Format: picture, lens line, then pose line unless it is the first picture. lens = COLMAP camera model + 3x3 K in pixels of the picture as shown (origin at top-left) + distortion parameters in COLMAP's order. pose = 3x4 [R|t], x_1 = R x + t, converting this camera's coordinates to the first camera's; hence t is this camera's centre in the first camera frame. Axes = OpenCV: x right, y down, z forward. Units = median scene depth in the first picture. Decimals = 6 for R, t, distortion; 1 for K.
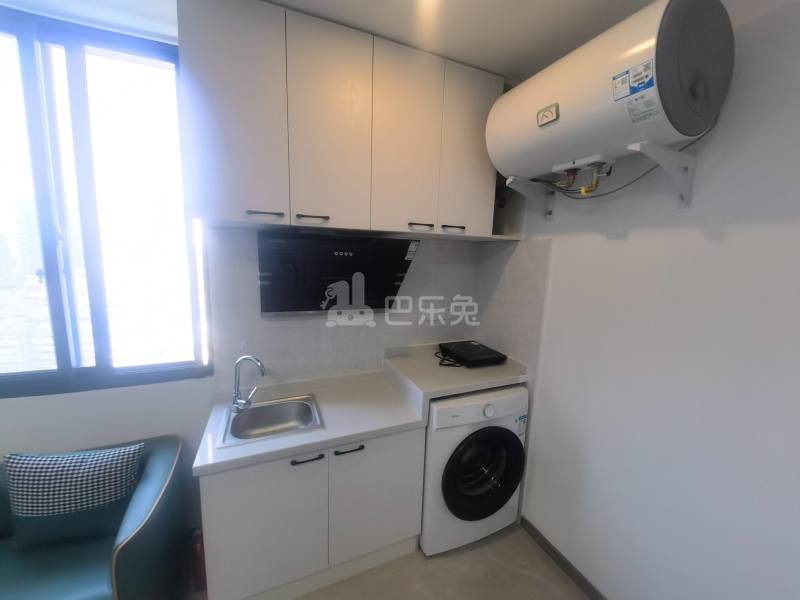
lens RADIAL K [[313.7, 0, 400.5], [0, 313.7, 301.6], [0, 0, 1]] dist [-0.009461, -0.001611]
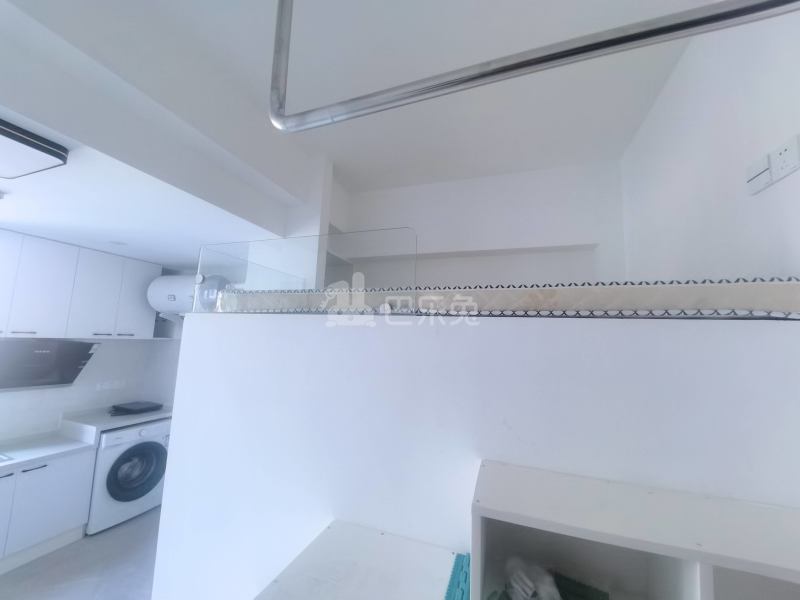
lens RADIAL K [[313.7, 0, 399.9], [0, 313.7, 304.1], [0, 0, 1]] dist [-0.009461, -0.001611]
pose [[0.681163, 0.079883, 0.727760, -0.086124], [0.092258, 0.976740, -0.193563, 0.098757], [-0.726295, 0.198990, 0.657950, -1.493221]]
